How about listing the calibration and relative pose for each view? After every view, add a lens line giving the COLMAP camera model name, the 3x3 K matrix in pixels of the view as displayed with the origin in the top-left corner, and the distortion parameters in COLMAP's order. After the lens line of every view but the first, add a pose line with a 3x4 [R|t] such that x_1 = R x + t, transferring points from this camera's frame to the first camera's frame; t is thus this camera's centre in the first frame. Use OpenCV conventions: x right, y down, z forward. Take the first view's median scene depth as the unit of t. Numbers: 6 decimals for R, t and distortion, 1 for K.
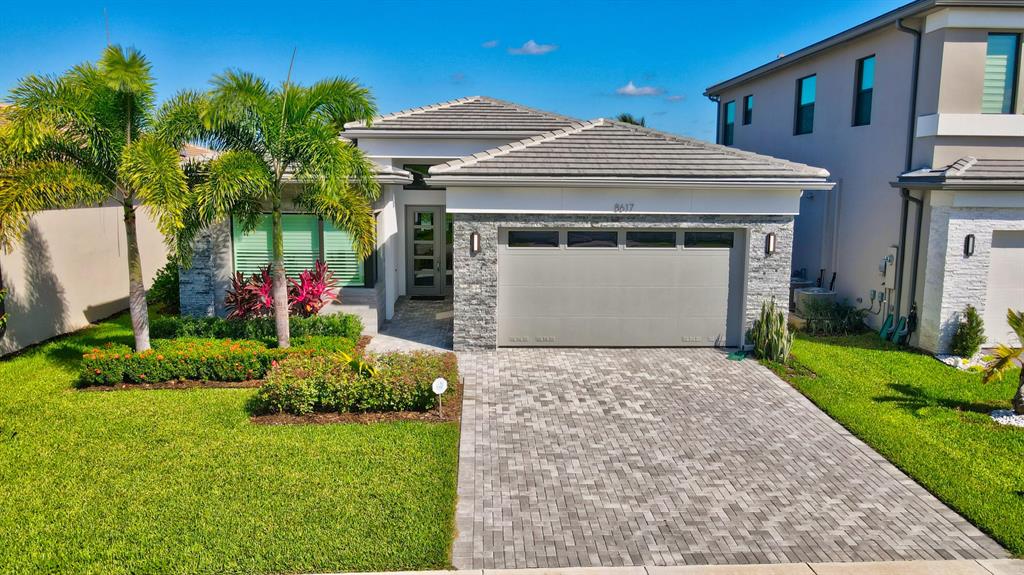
lens RADIAL K [[748.5, 0, 510.3], [0, 748.5, 288.0], [0, 0, 1]] dist [0.012963, 0.006888]
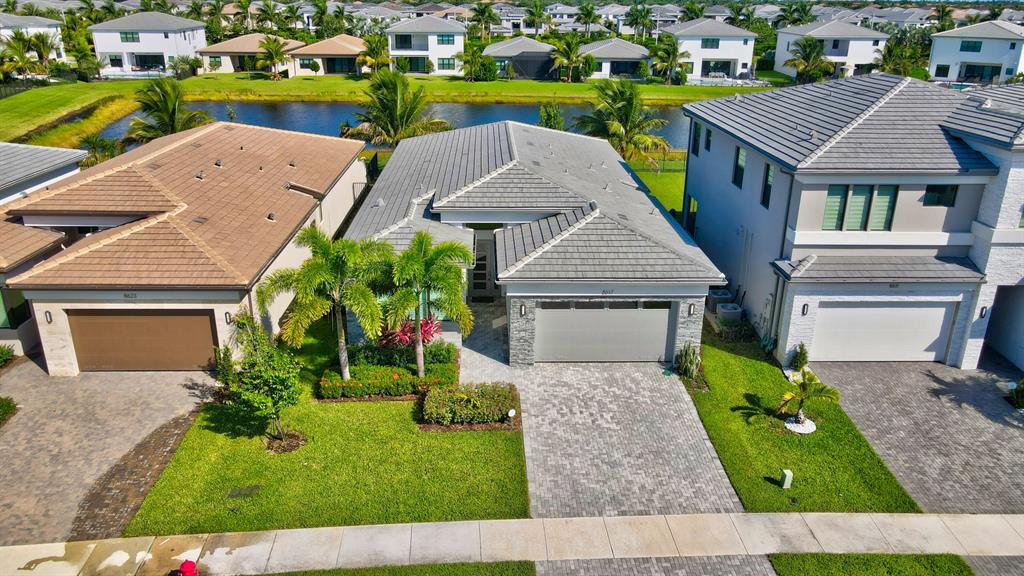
lens RADIAL K [[748.5, 0, 512.9], [0, 748.5, 287.9], [0, 0, 1]] dist [0.012963, 0.006888]
pose [[0.999998, 0.001841, 0.000897, -0.084683], [-0.001995, 0.974649, 0.223730, -0.594518], [-0.000463, -0.223731, 0.974651, -0.826379]]
